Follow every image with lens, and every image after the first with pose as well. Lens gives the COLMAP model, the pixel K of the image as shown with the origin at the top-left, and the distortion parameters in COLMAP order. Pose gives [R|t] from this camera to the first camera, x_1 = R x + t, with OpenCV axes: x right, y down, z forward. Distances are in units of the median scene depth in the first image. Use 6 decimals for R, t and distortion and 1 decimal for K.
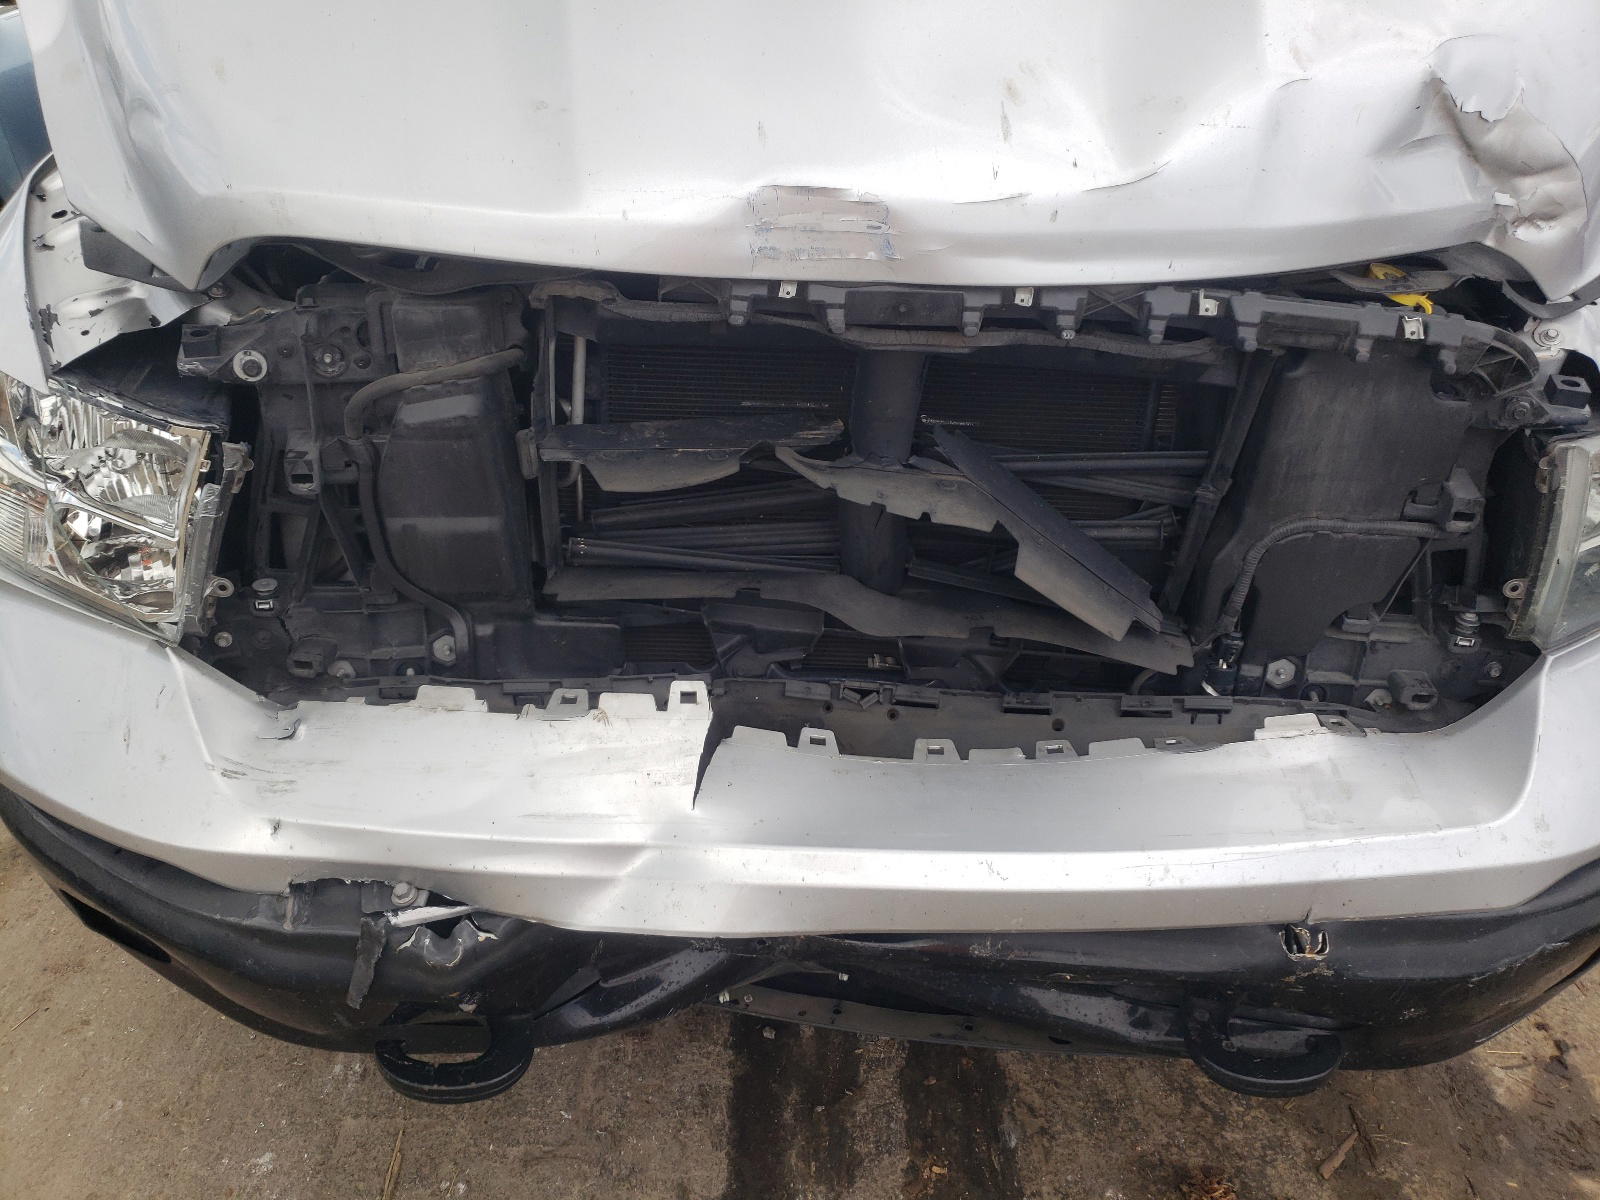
lens RADIAL K [[1186.2, 0, 793.1], [0, 1186.2, 602.4], [0, 0, 1]] dist [-0.002965, 0.026137]
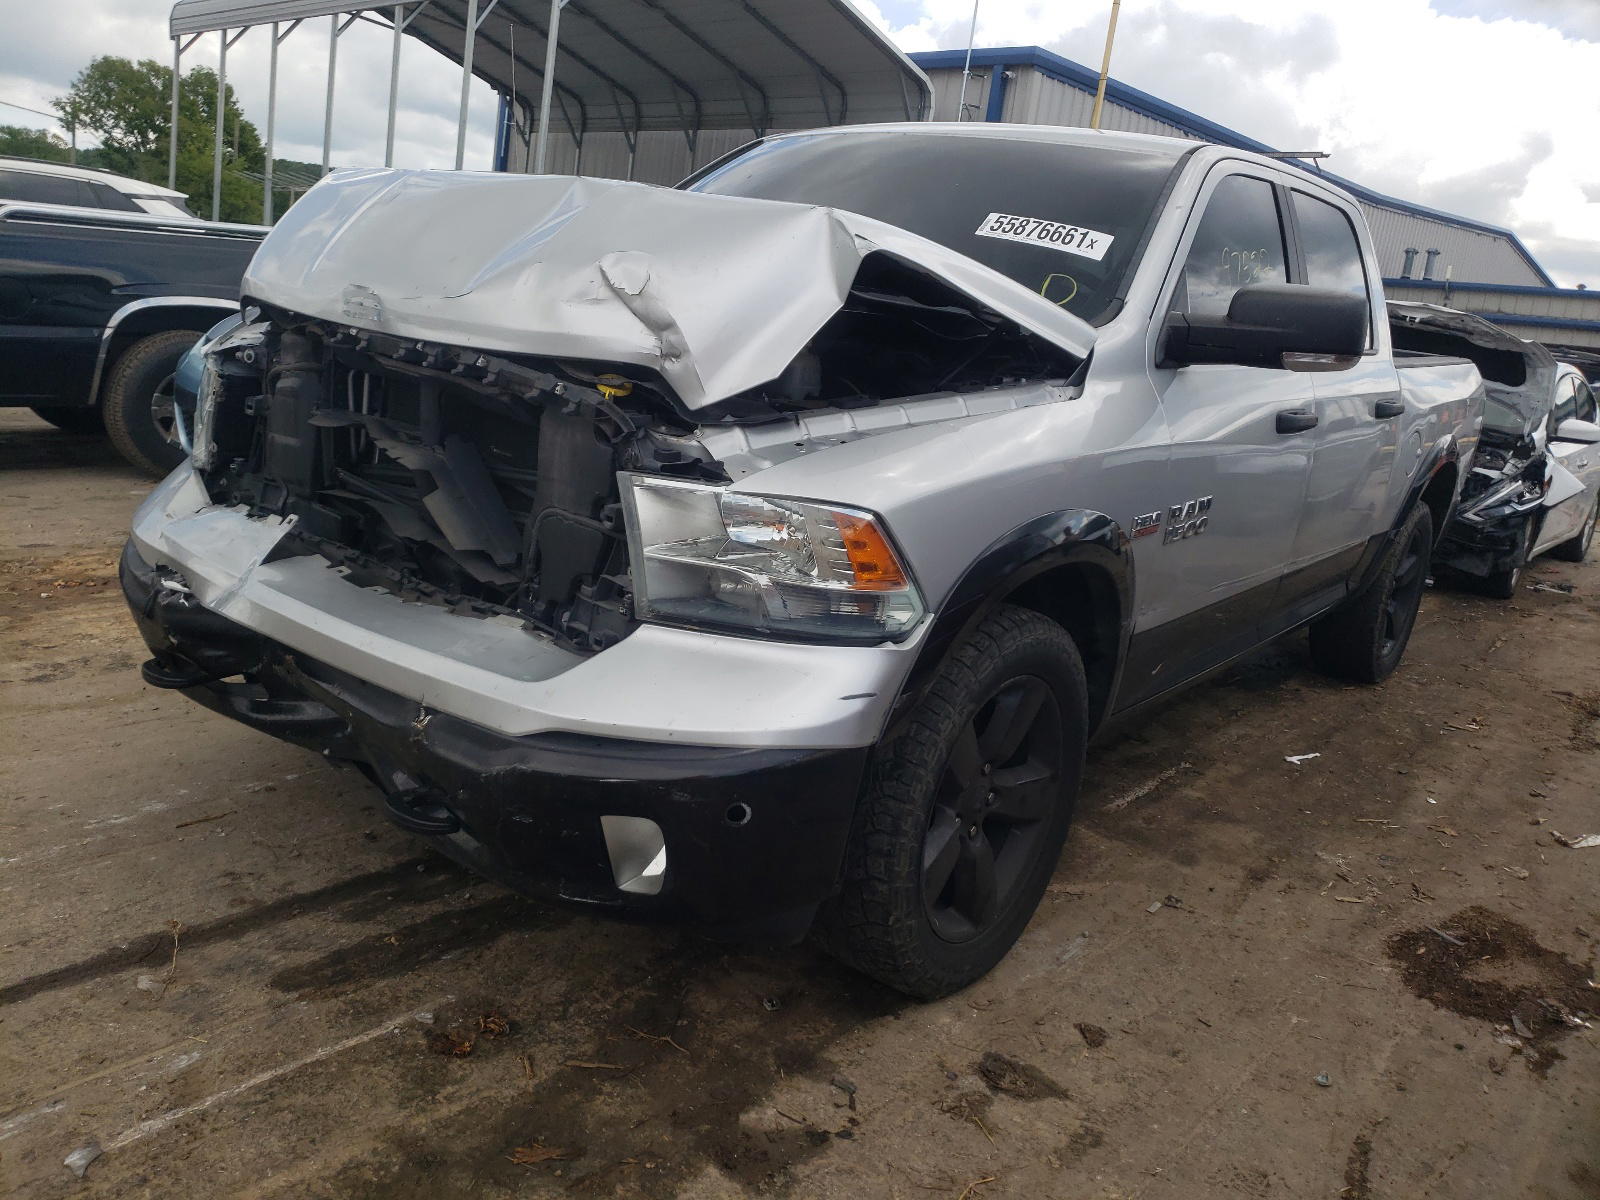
lens RADIAL K [[1207.7, 0, 799.3], [0, 1207.7, 601.2], [0, 0, 1]] dist [0.032364, -0.040973]
pose [[0.774097, 0.221834, -0.592927, 1.826306], [-0.397958, 0.898918, -0.183238, 0.235685], [0.492344, 0.377804, 0.784131, -0.142821]]
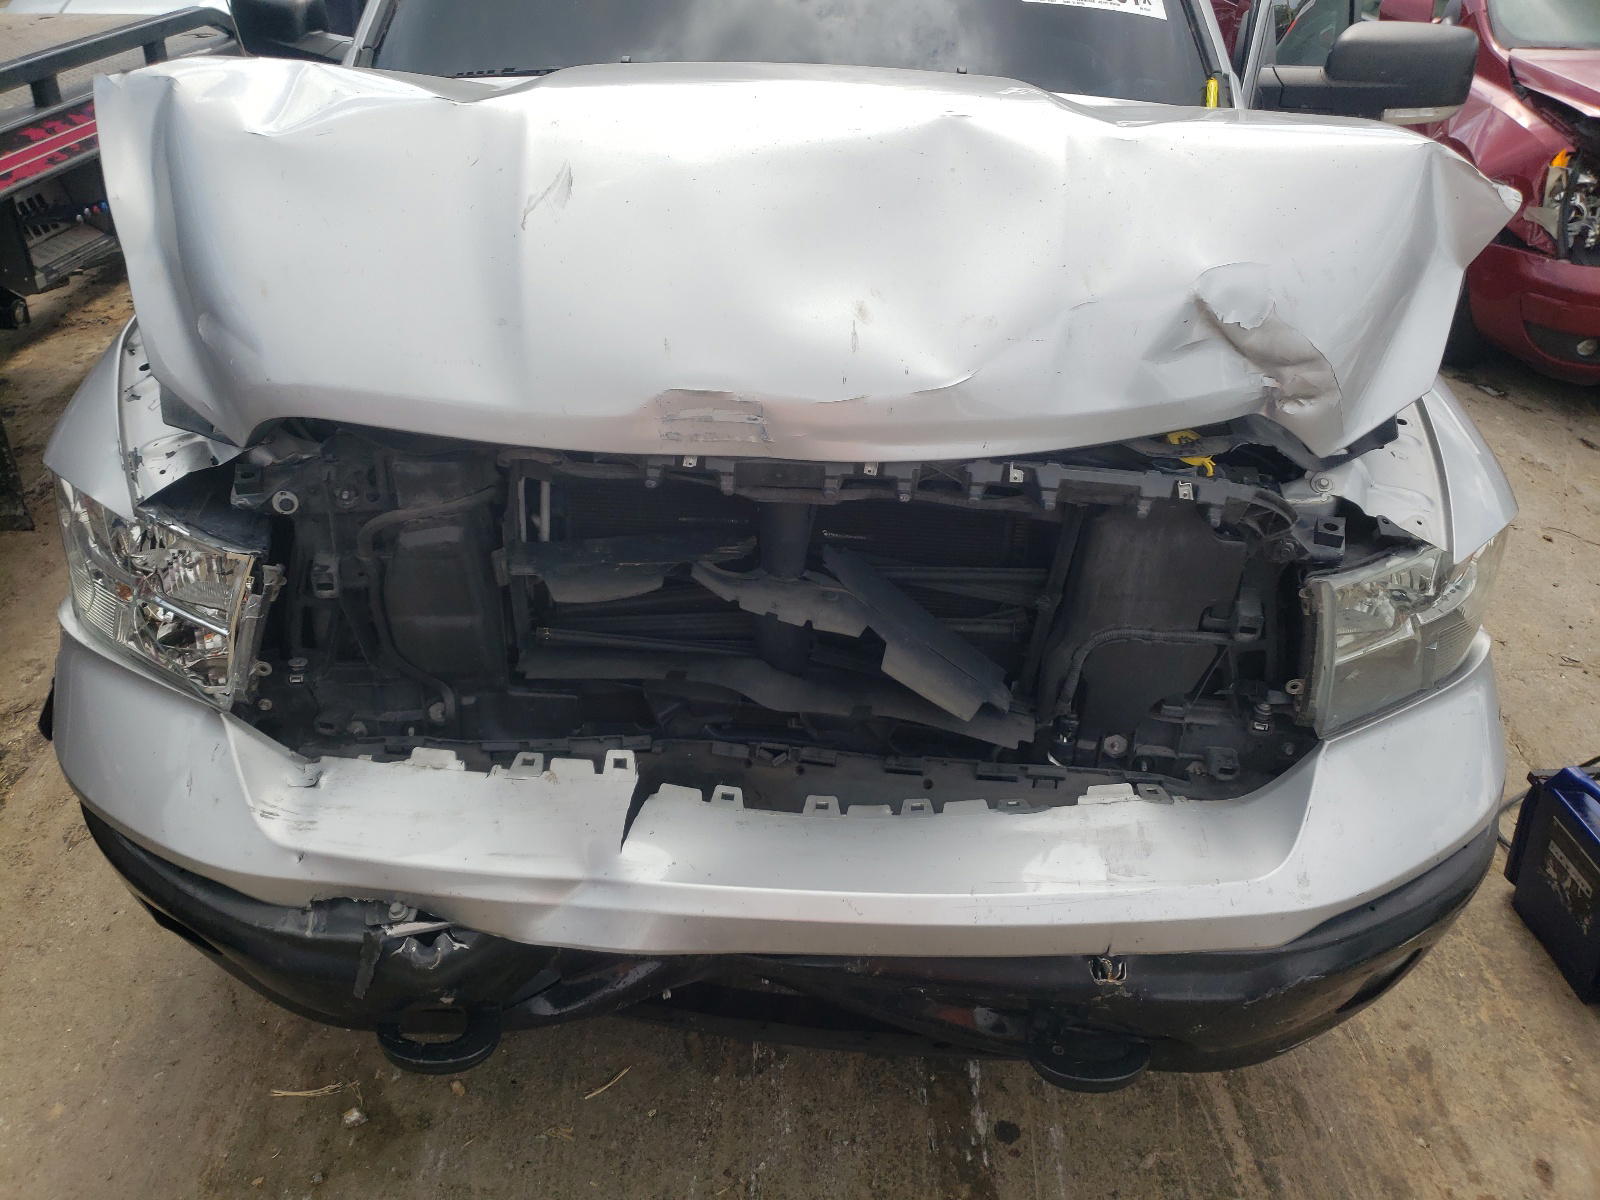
lens RADIAL K [[1207.7, 0, 800.7], [0, 1207.7, 582.4], [0, 0, 1]] dist [0.032364, -0.040973]
pose [[0.998748, 0.017028, -0.047036, 0.161163], [-0.016604, 0.999818, 0.009404, -0.128117], [0.047187, -0.008612, 0.998849, -0.286501]]
